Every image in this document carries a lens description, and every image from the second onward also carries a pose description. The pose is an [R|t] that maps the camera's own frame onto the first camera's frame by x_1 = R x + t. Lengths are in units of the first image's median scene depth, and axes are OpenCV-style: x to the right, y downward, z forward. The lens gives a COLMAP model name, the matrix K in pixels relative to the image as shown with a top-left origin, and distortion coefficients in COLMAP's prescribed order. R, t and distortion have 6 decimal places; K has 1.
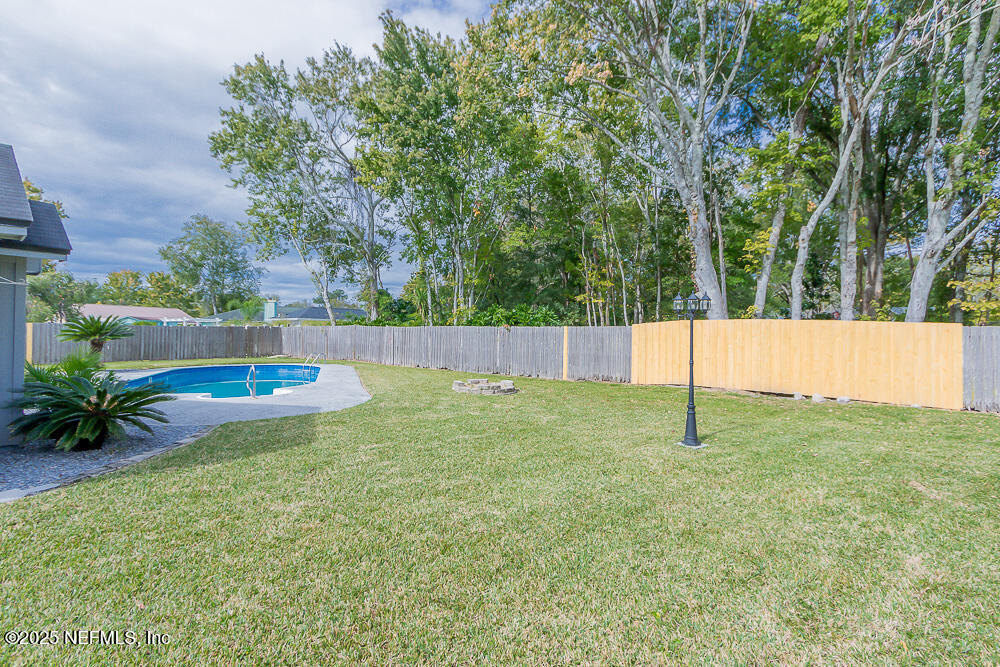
lens RADIAL K [[467.9, 0, 500.2], [0, 467.9, 330.6], [0, 0, 1]] dist [0.000463, -0.000072]
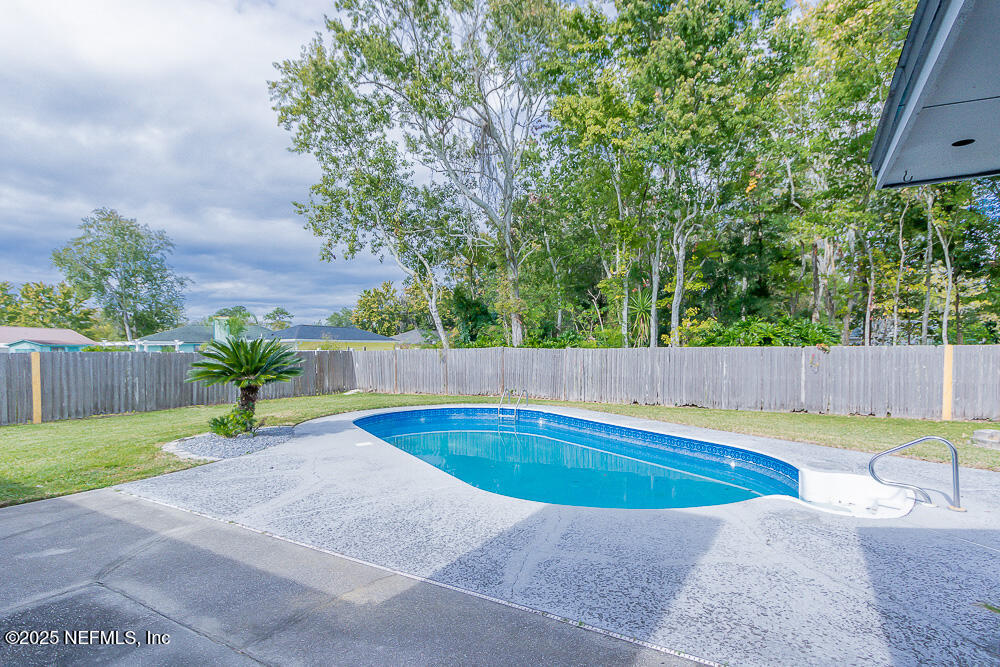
lens RADIAL K [[491.3, 0, 502.0], [0, 491.3, 352.6], [0, 0, 1]] dist [-0.001192, -0.000141]
pose [[0.985717, -0.015975, 0.167650, -0.392901], [0.014942, 0.999861, 0.007421, -0.007859], [-0.167745, -0.004810, 0.985819, 0.222703]]
